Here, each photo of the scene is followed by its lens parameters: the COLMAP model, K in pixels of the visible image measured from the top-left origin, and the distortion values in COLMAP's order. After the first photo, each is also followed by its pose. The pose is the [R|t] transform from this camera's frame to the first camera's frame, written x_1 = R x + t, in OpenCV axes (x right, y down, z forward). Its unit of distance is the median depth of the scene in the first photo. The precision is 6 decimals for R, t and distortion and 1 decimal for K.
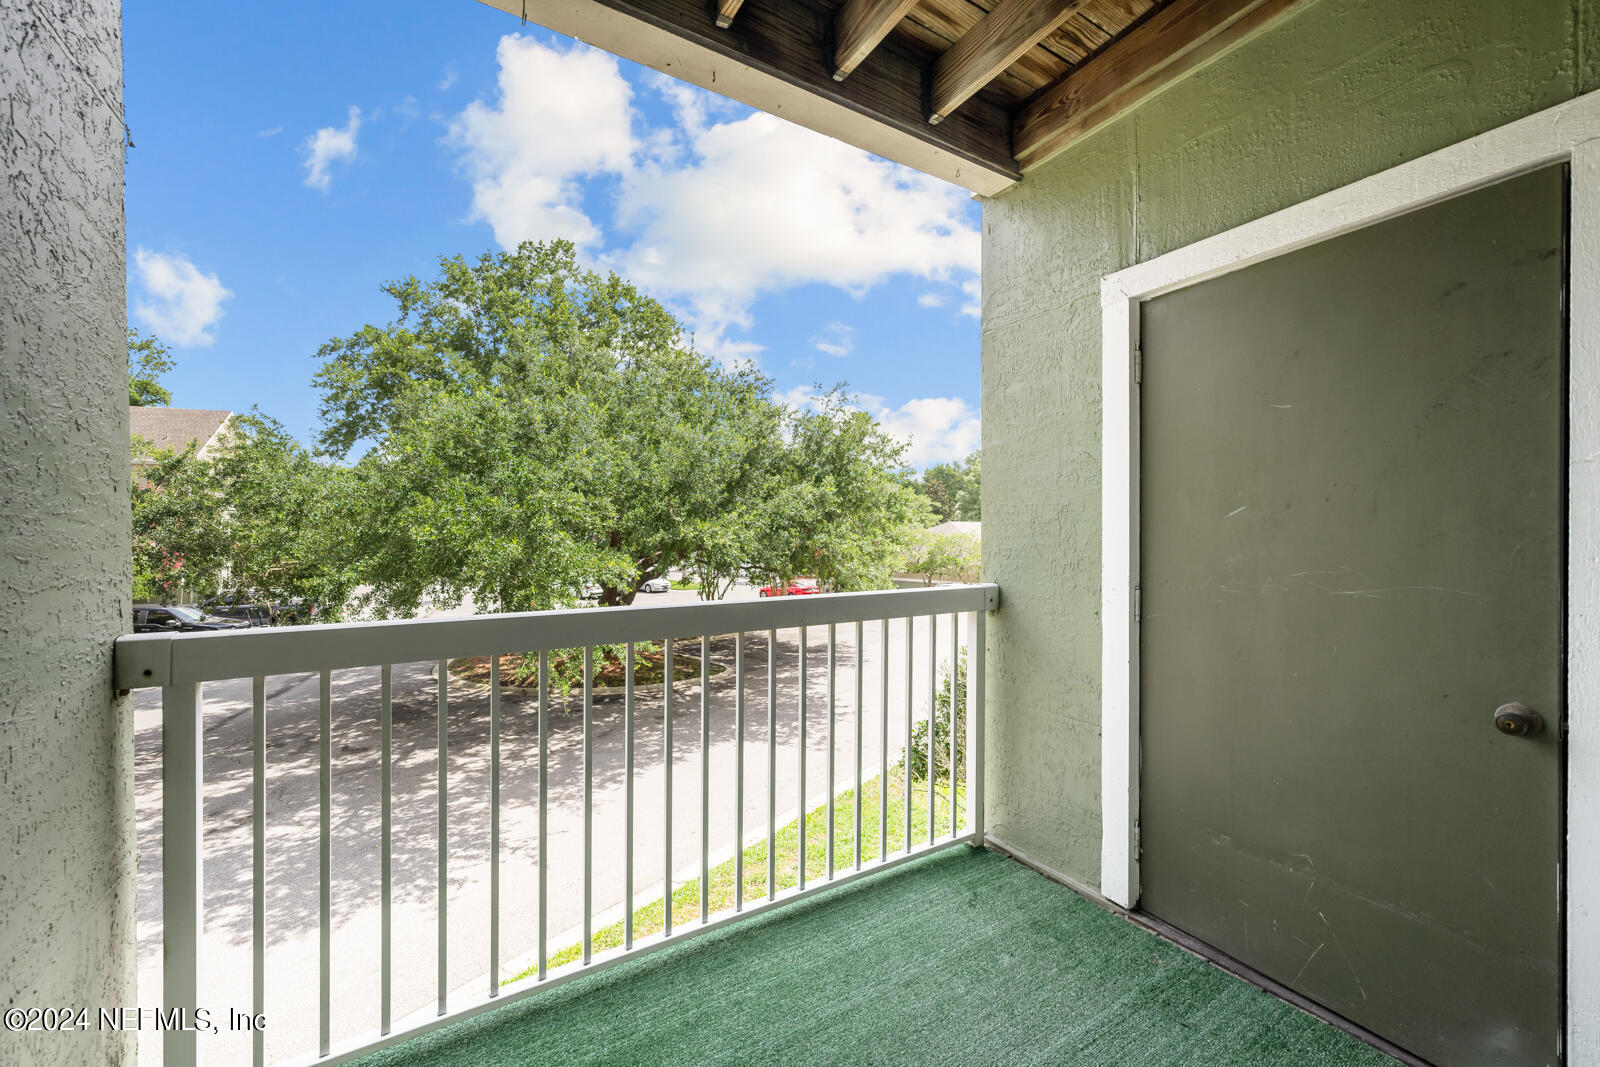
lens RADIAL K [[651.9, 0, 797.5], [0, 651.9, 532.3], [0, 0, 1]] dist [-0.002891, 0.000725]
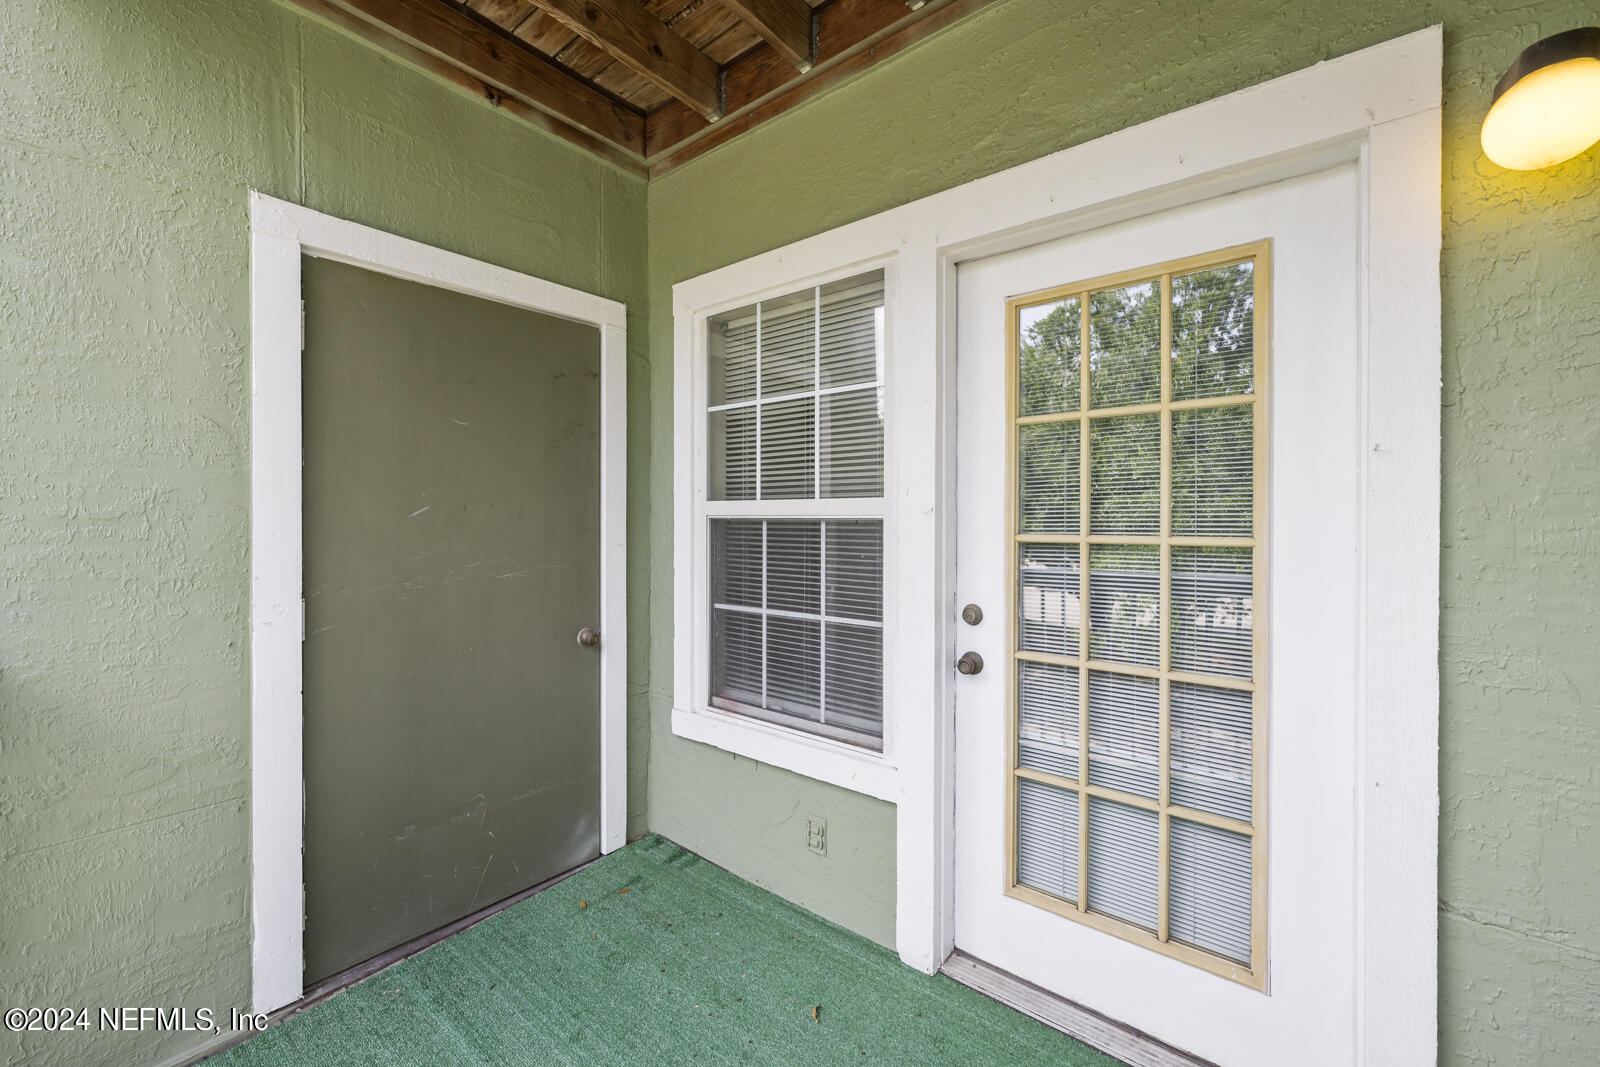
lens RADIAL K [[651.9, 0, 797.5], [0, 651.9, 532.3], [0, 0, 1]] dist [-0.002891, 0.000725]
pose [[-0.355265, -0.005294, 0.934751, -0.481078], [0.008821, 0.999920, 0.009015, -0.001829], [-0.934724, 0.011448, -0.355190, 0.728627]]
